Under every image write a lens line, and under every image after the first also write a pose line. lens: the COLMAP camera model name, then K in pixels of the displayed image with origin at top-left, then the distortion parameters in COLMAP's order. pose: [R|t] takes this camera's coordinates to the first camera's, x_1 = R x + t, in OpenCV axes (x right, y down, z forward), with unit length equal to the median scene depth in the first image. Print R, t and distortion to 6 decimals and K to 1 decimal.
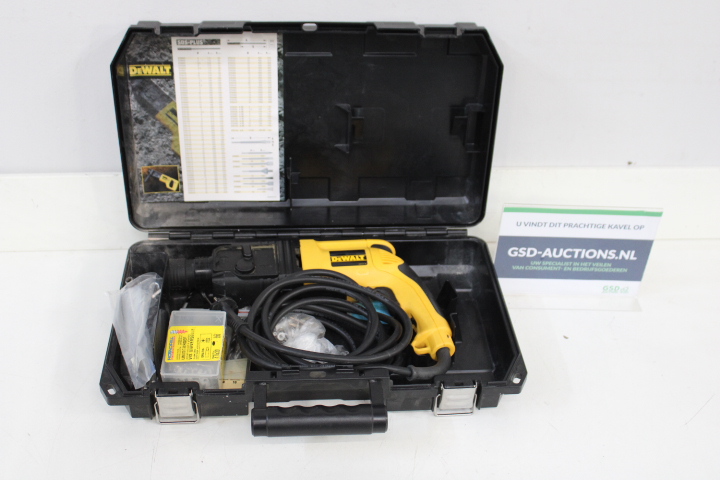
lens RADIAL K [[849.2, 0, 360.0], [0, 849.2, 240.0], [0, 0, 1]] dist [-0.077405, 0.012365]
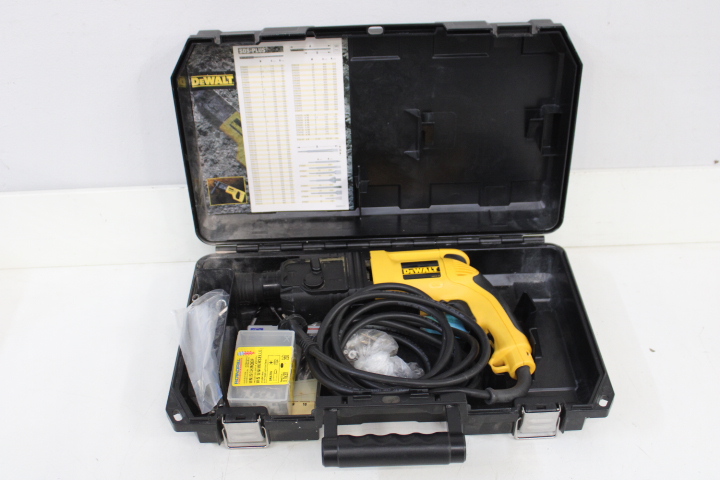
lens RADIAL K [[798.5, 0, 360.0], [0, 798.5, 240.0], [0, 0, 1]] dist [-0.087616, 0.022830]
pose [[0.996175, -0.017073, -0.085693, -0.004239], [0.018788, 0.999638, 0.019248, -0.031255], [0.085334, -0.020784, 0.996136, 0.096627]]
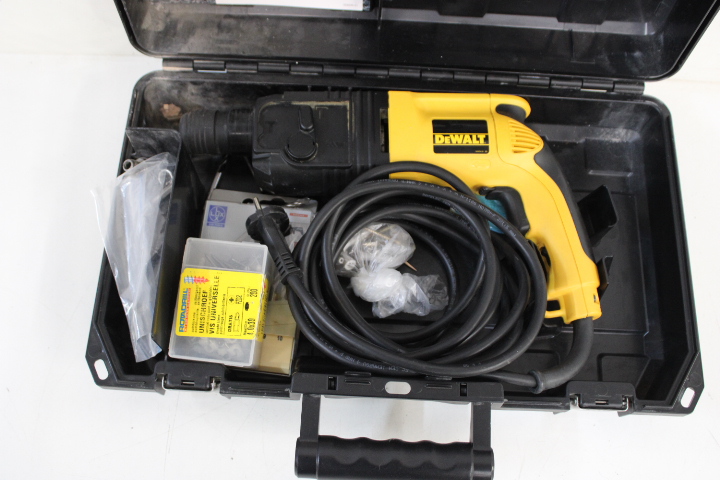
lens RADIAL K [[739.3, 0, 360.0], [0, 739.3, 240.0], [0, 0, 1]] dist [-0.194767, 0.396161]
pose [[0.992366, 0.105482, -0.063896, -0.045864], [-0.056795, 0.850789, 0.522429, -0.201200], [0.109469, -0.514812, 0.850285, 0.473299]]
